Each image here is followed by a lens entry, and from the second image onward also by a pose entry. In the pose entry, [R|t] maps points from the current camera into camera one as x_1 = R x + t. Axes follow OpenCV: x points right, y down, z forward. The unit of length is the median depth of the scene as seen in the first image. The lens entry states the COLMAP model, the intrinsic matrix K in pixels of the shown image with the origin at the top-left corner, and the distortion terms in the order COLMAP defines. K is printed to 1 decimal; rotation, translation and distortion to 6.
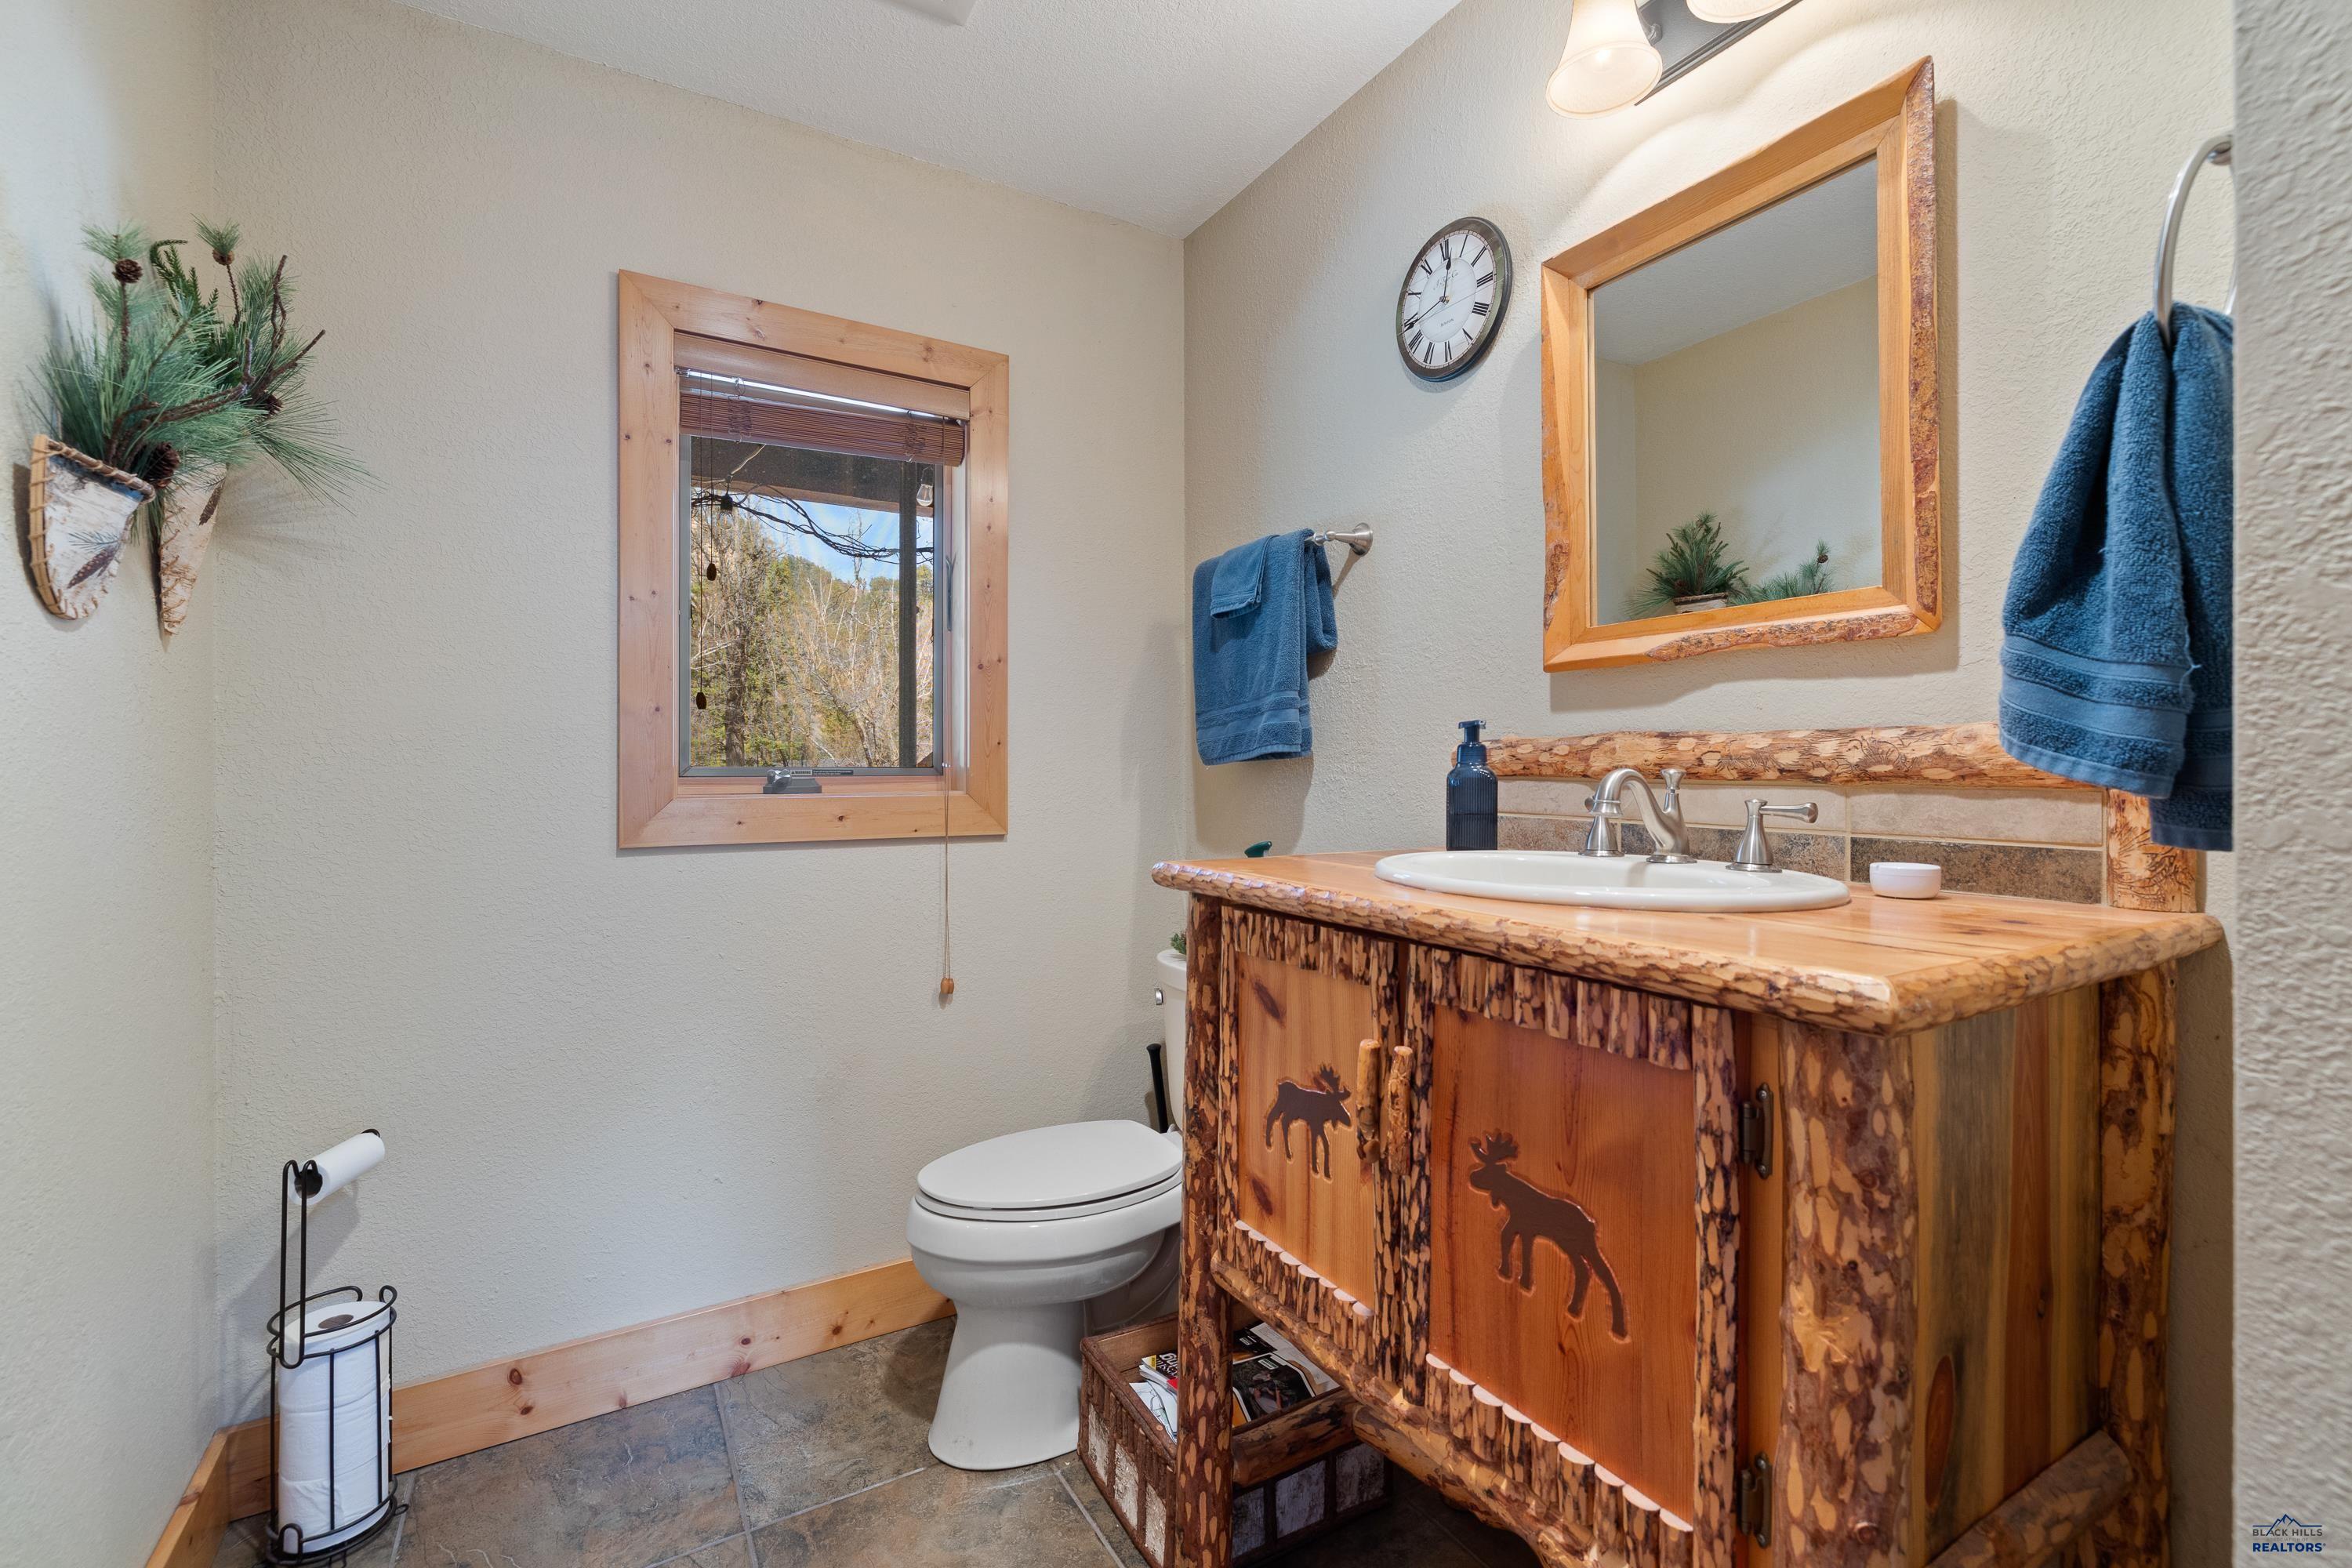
lens RADIAL K [[1020.7, 0, 1180.5], [0, 1020.7, 768.1], [0, 0, 1]] dist [-0.003818, 0.000799]
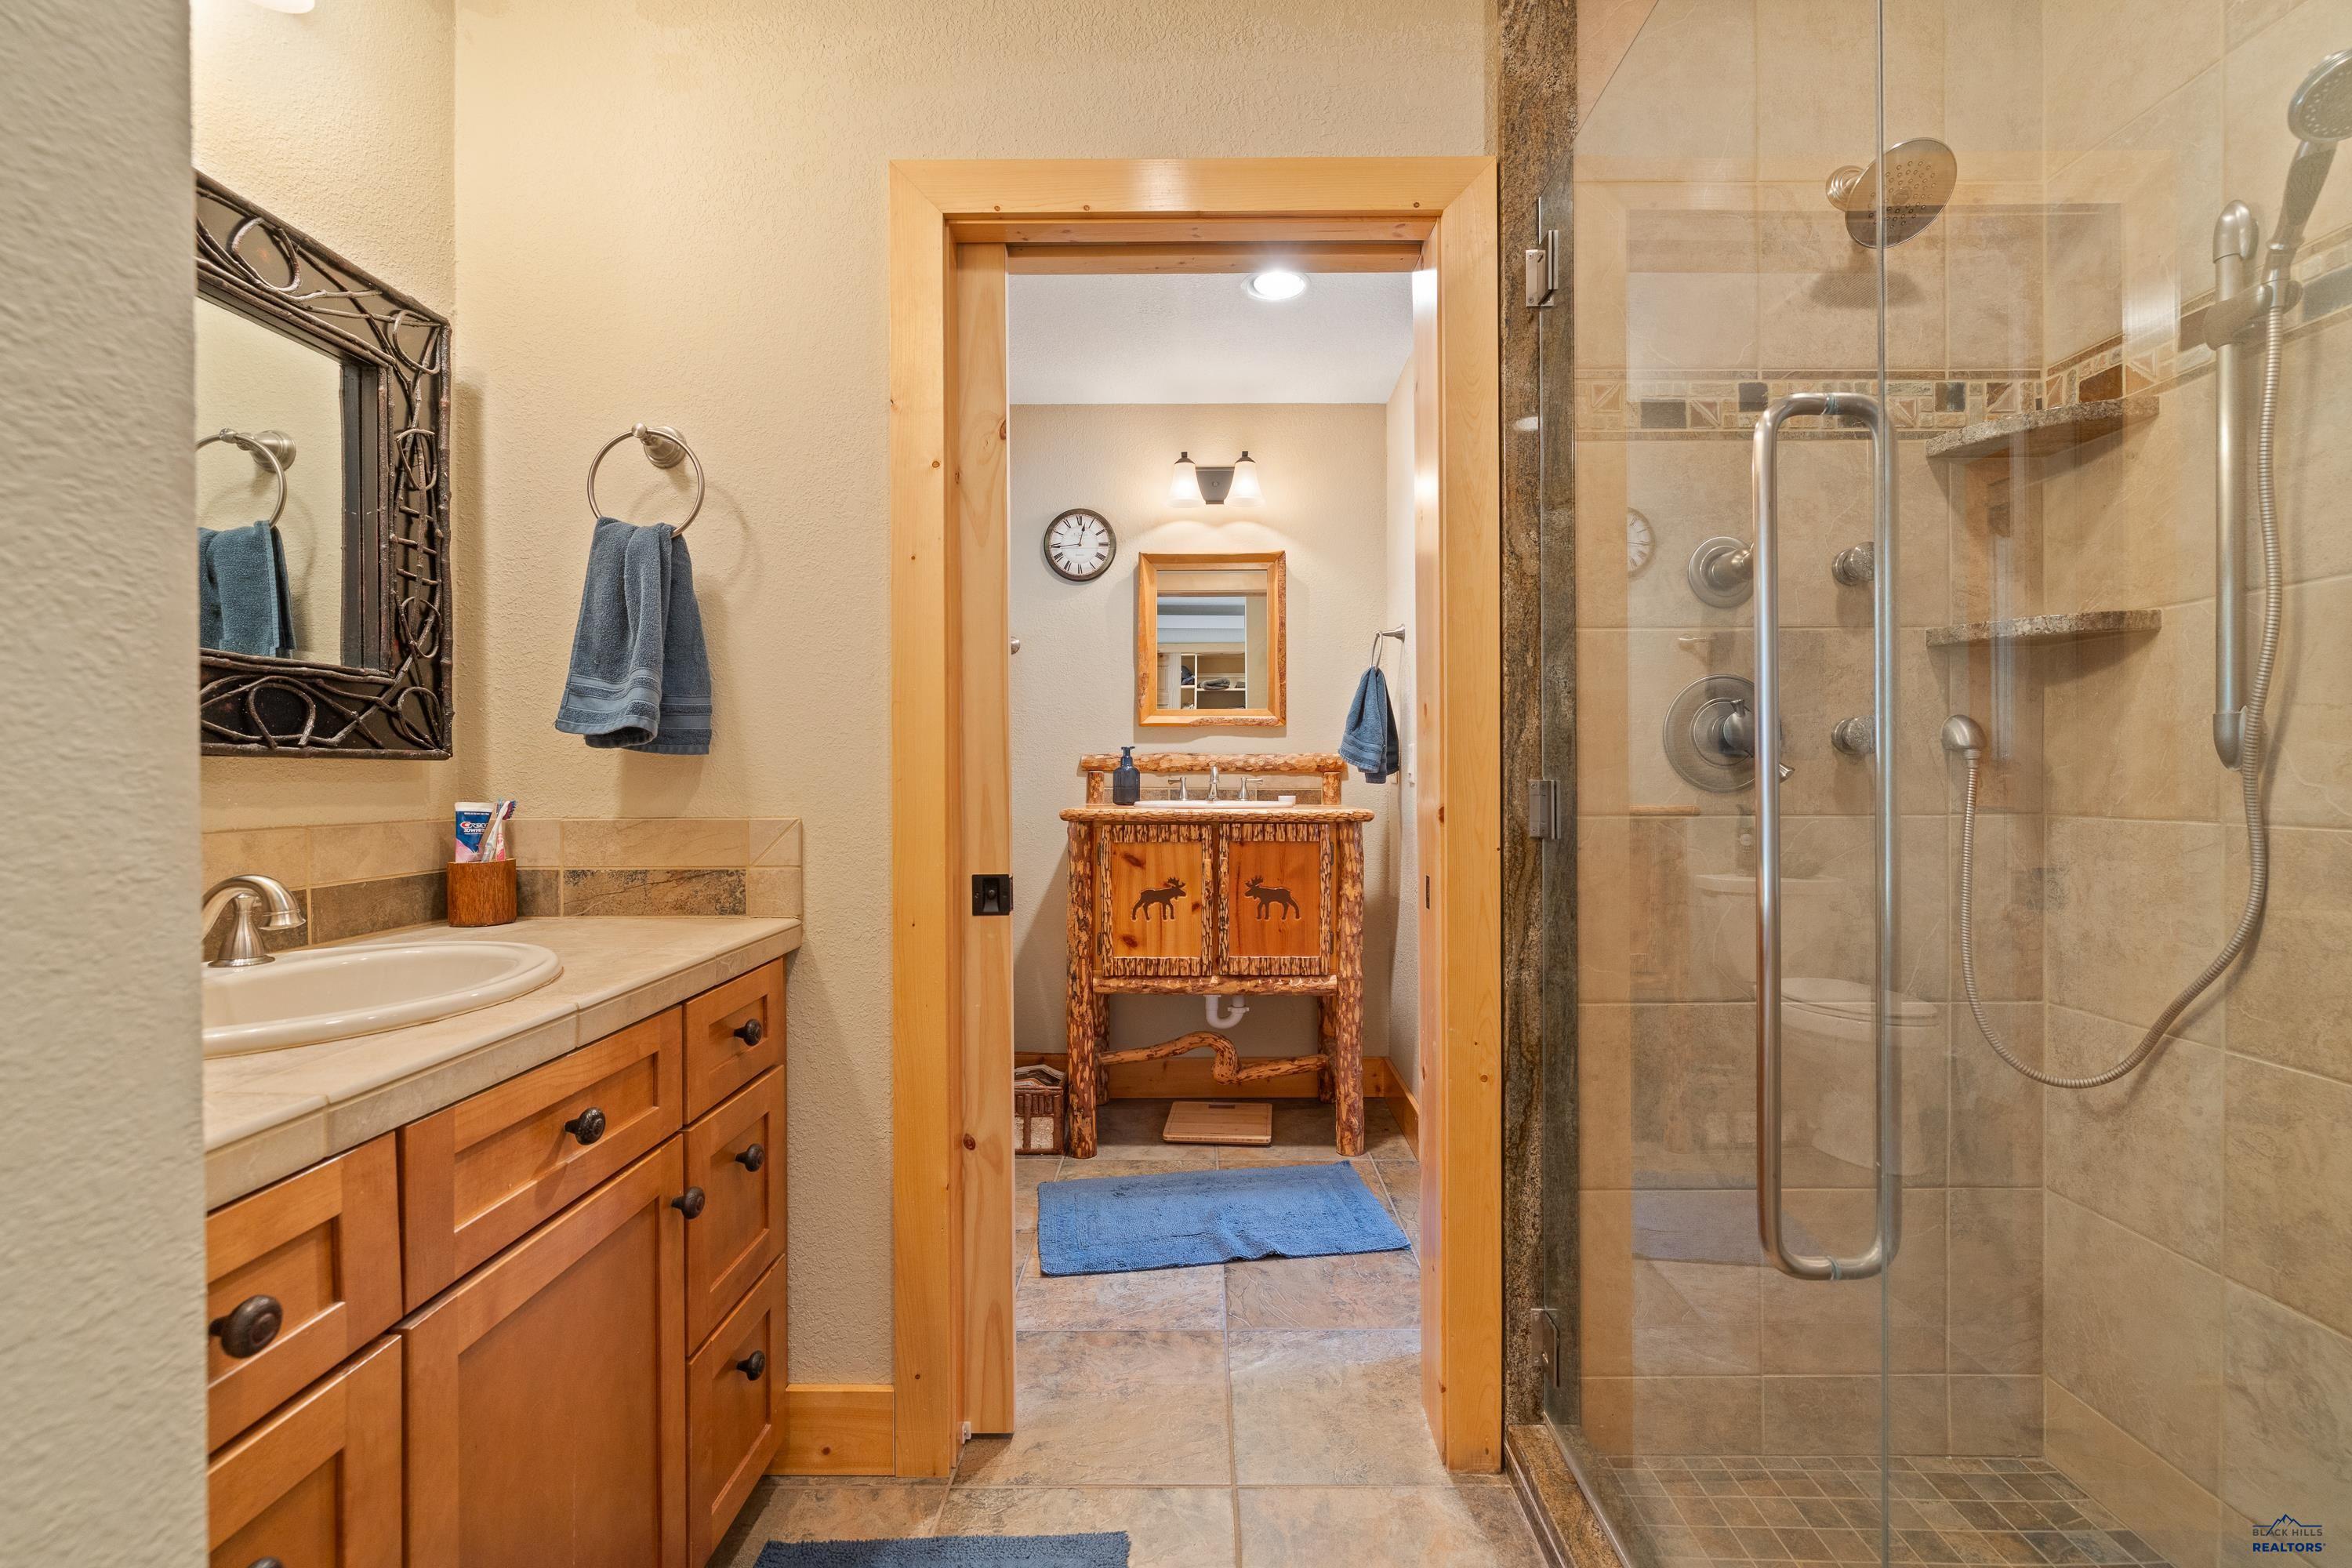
lens RADIAL K [[1020.7, 0, 1182.1], [0, 1020.7, 781.9], [0, 0, 1]] dist [-0.003818, 0.000799]
pose [[0.536338, -0.005289, 0.843987, -2.012537], [0.002602, 0.999986, 0.004613, 0.028863], [-0.843999, -0.000278, 0.536344, -0.437118]]
